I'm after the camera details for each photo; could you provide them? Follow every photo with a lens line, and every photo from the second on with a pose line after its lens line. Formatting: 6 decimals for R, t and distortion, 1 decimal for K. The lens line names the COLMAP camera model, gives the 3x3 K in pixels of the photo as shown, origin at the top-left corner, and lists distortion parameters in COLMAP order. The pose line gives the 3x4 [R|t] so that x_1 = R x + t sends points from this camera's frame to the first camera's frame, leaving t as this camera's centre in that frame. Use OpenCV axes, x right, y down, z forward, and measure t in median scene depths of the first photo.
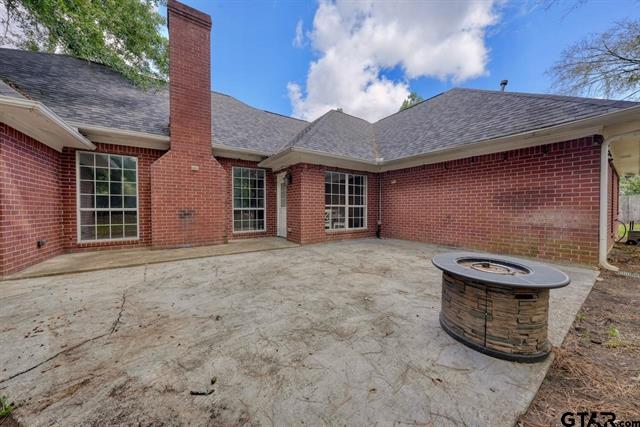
lens RADIAL K [[217.8, 0, 320.0], [0, 217.8, 213.5], [0, 0, 1]] dist [-0.000090, 0.000026]
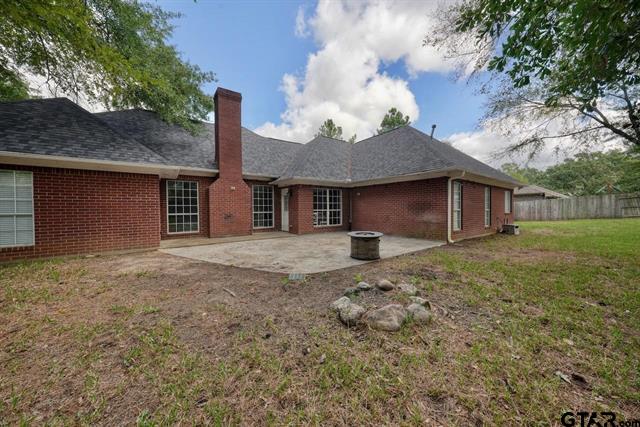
lens RADIAL K [[217.8, 0, 320.0], [0, 217.8, 213.5], [0, 0, 1]] dist [-0.000090, 0.000026]
pose [[0.999627, -0.007566, 0.026244, 0.028651], [0.007525, 0.999970, 0.001657, -0.015088], [-0.026256, -0.001459, 0.999654, -0.547927]]
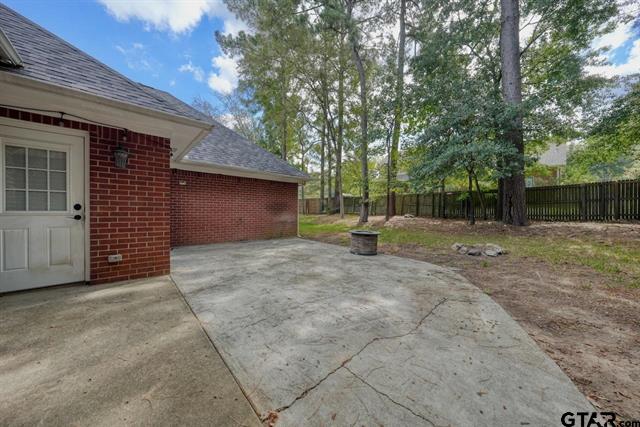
lens RADIAL K [[217.8, 0, 320.0], [0, 217.8, 213.5], [0, 0, 1]] dist [-0.000090, 0.000026]
pose [[-0.135737, -0.010440, 0.990690, -0.672429], [0.008878, 0.999892, 0.011753, -0.024948], [-0.990705, 0.010391, -0.135629, 0.597147]]
